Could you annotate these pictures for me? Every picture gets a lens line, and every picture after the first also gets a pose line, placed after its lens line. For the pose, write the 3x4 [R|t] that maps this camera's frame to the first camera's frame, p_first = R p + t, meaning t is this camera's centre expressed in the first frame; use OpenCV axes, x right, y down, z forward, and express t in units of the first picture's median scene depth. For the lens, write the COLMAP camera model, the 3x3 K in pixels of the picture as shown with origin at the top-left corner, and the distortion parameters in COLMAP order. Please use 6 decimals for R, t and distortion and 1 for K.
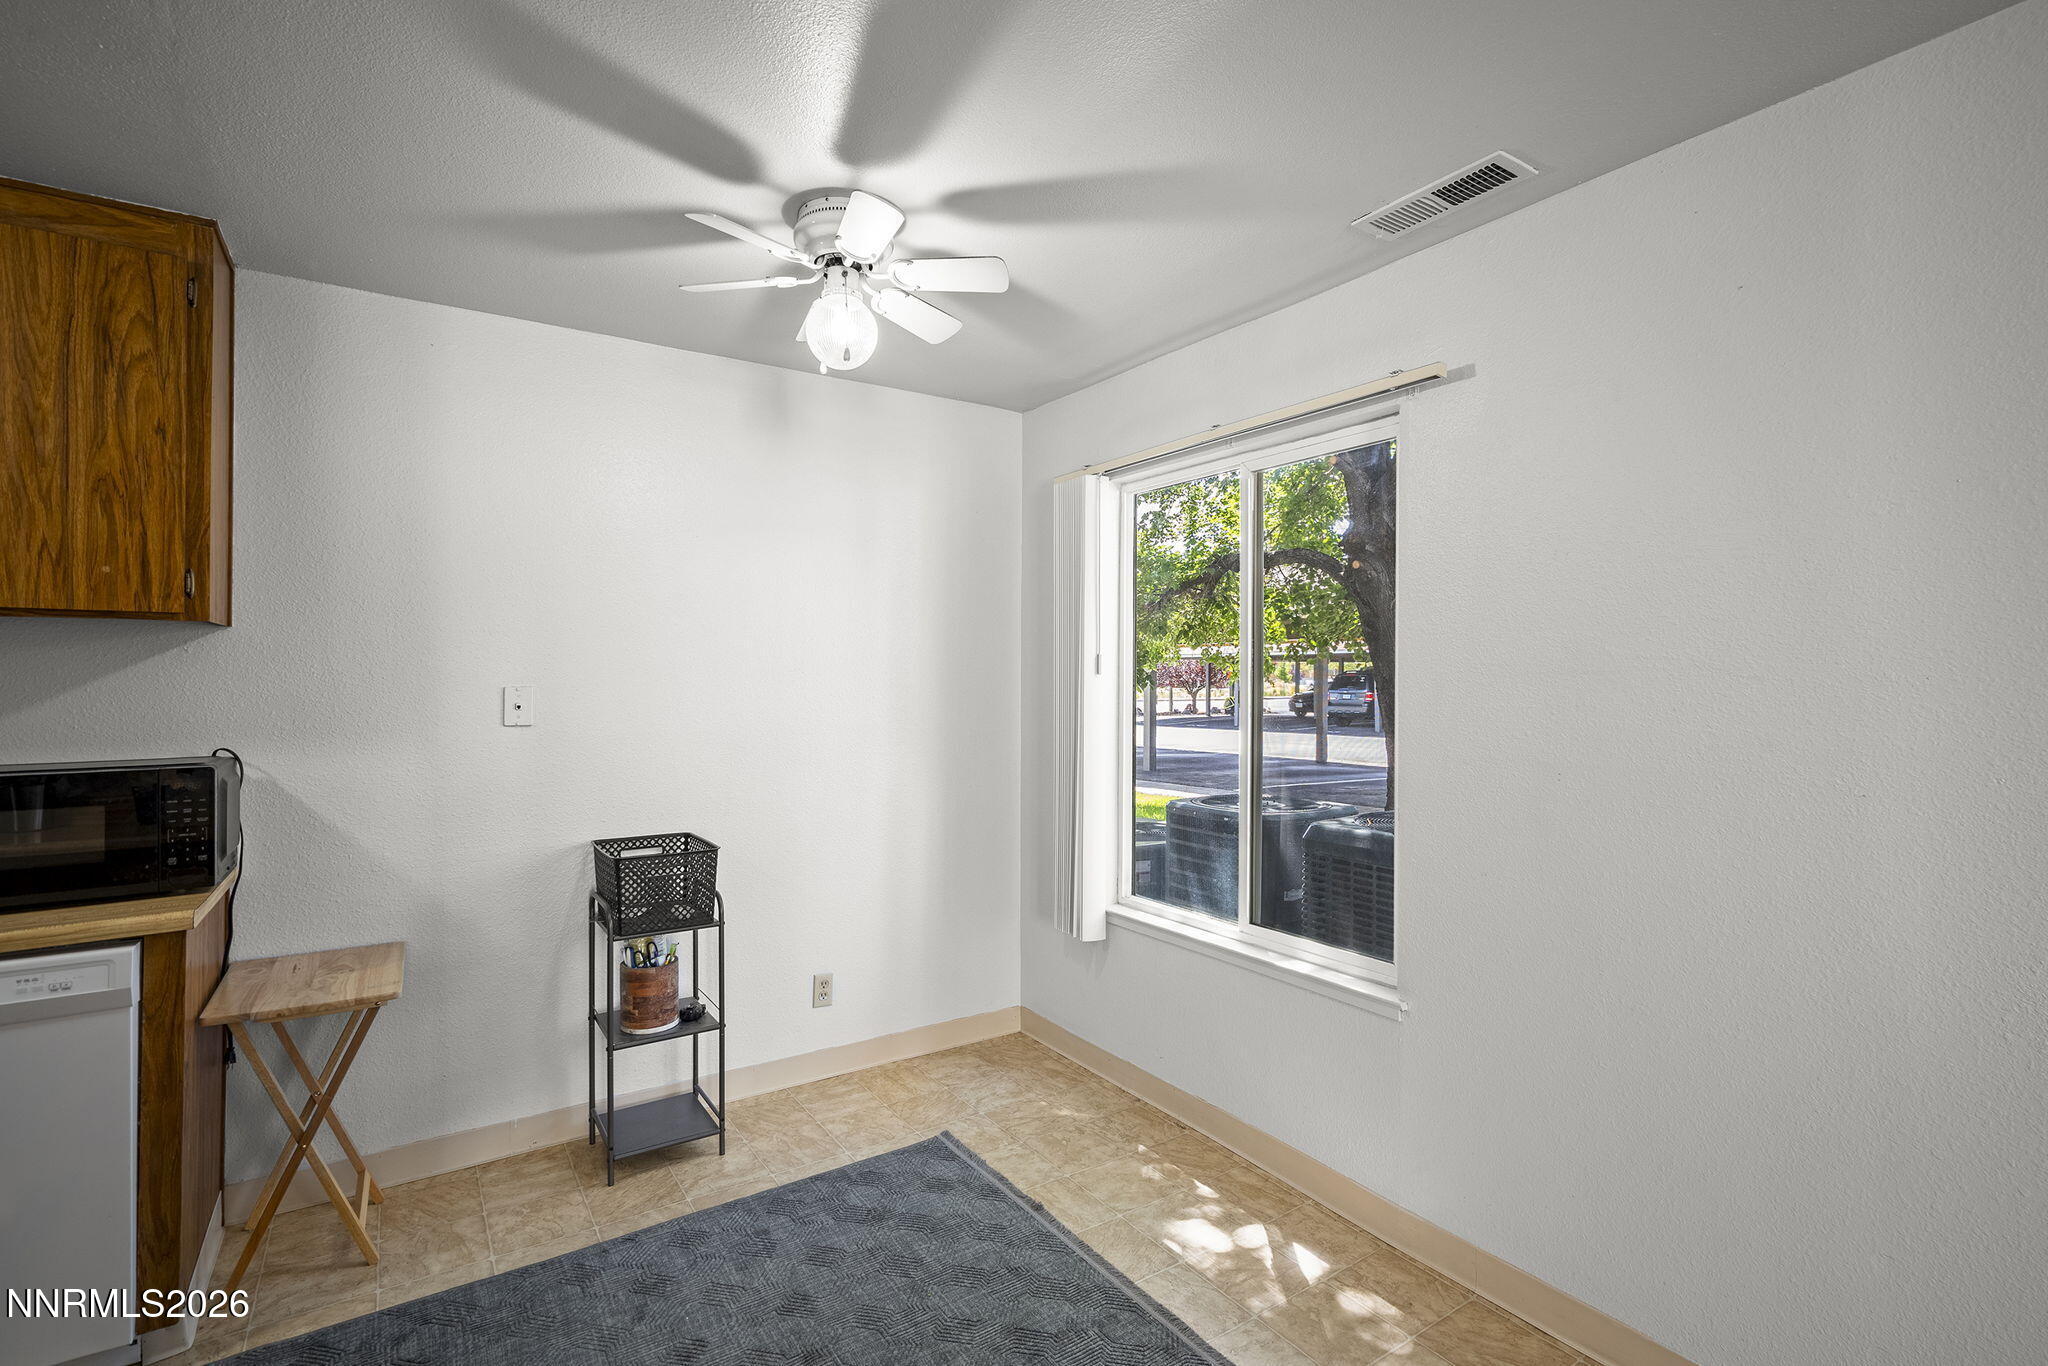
lens RADIAL K [[938.0, 0, 1024.0], [0, 938.0, 683.0], [0, 0, 1]] dist [-0.000431, 0.000191]
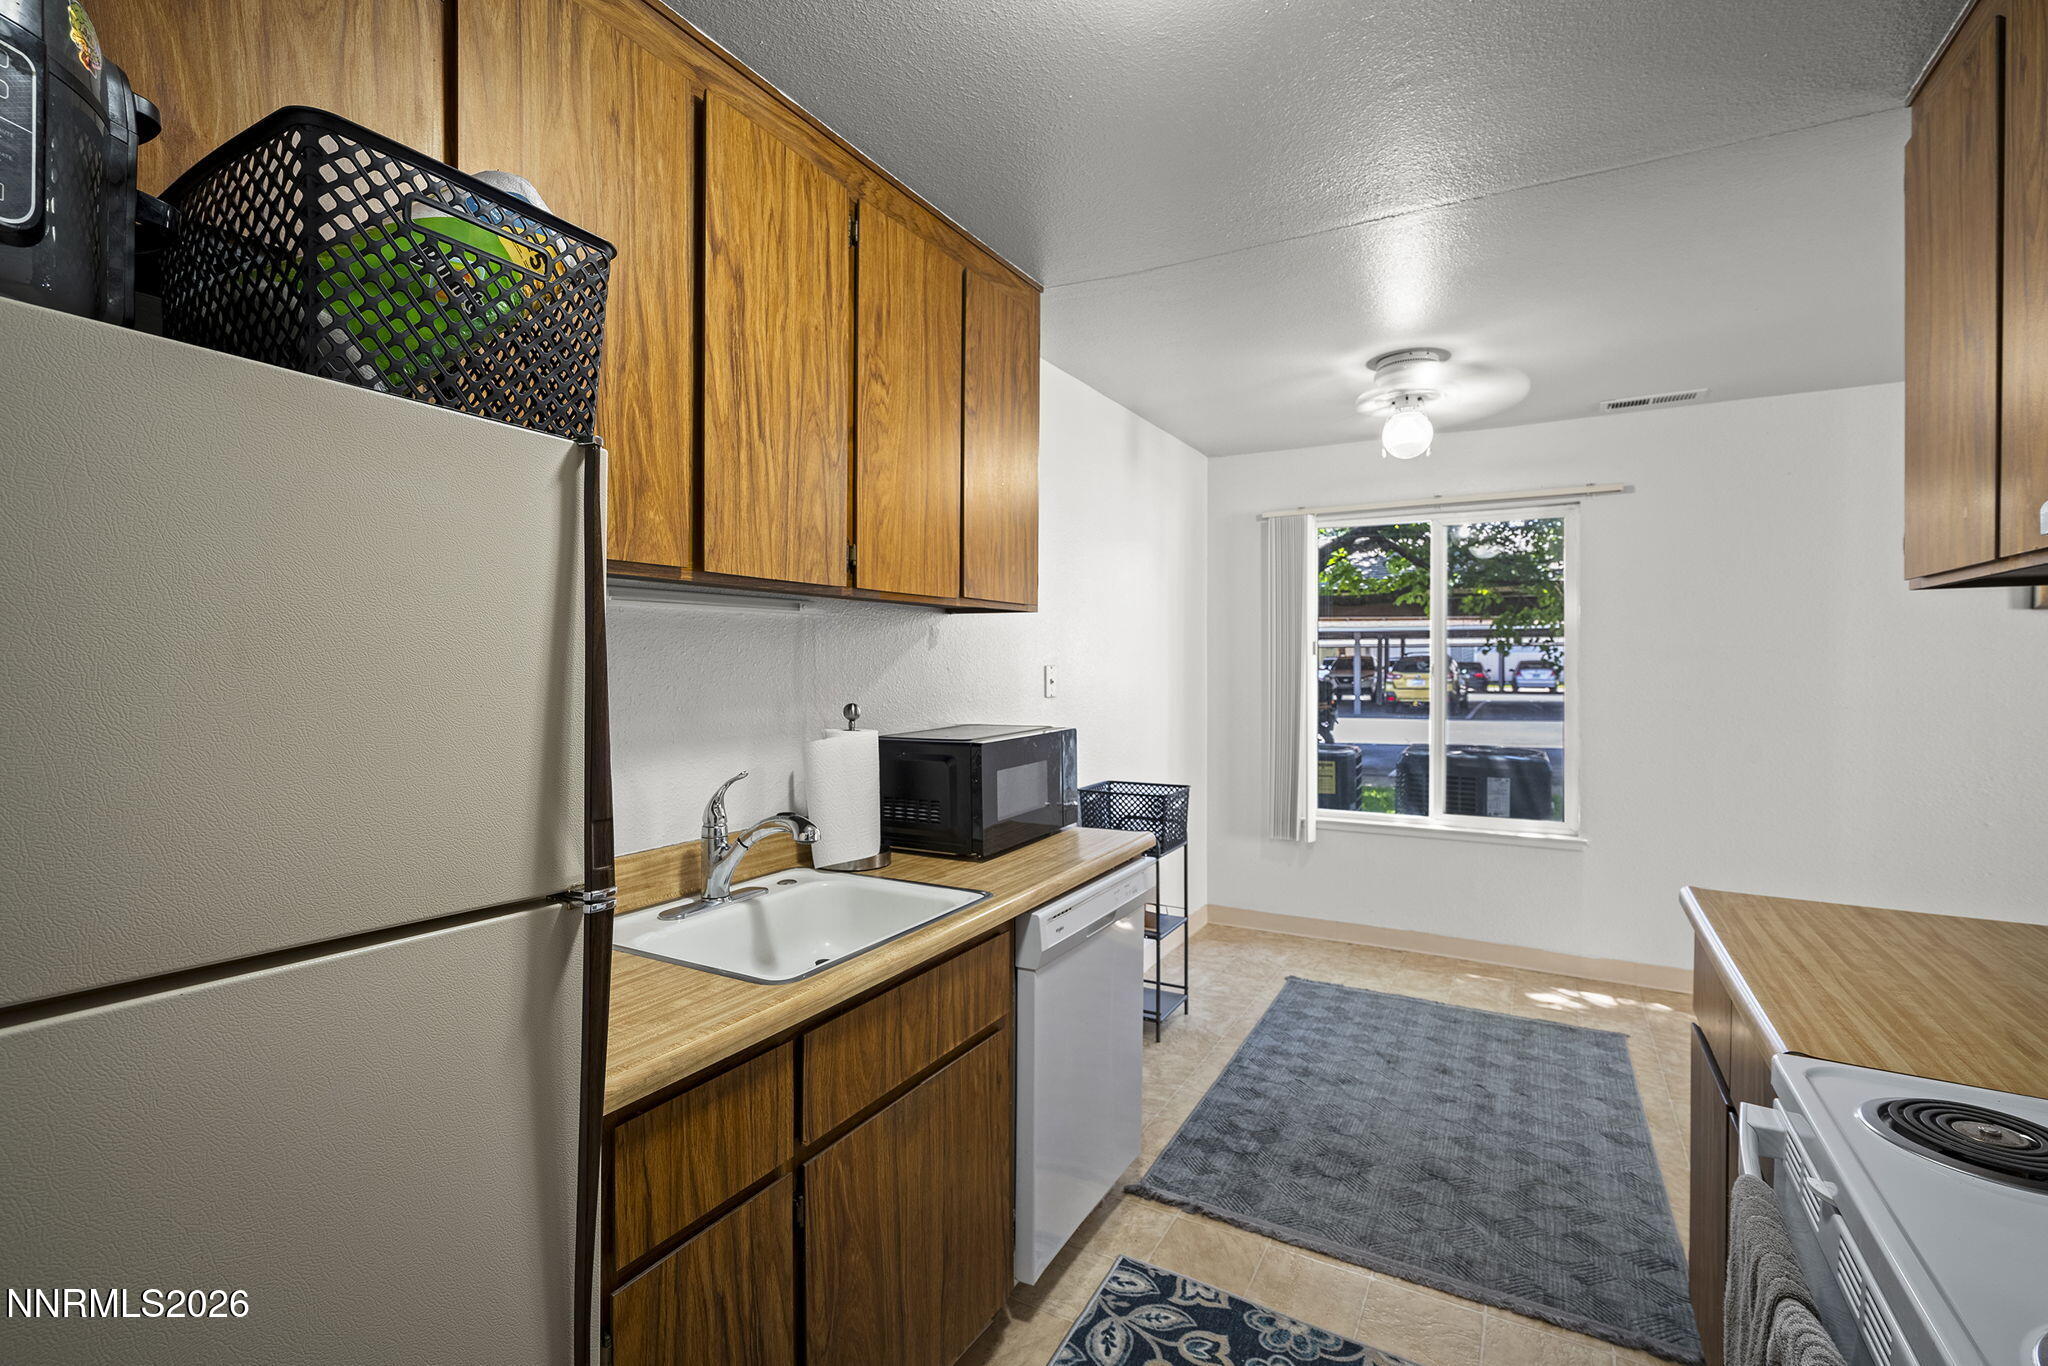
lens RADIAL K [[911.2, 0, 1024.0], [0, 911.2, 683.0], [0, 0, 1]] dist [-0.000075, 0.000079]
pose [[0.893042, -0.013831, 0.449761, -1.125773], [0.005647, 0.999793, 0.019533, 0.002945], [-0.449939, -0.014905, 0.892935, -0.052196]]
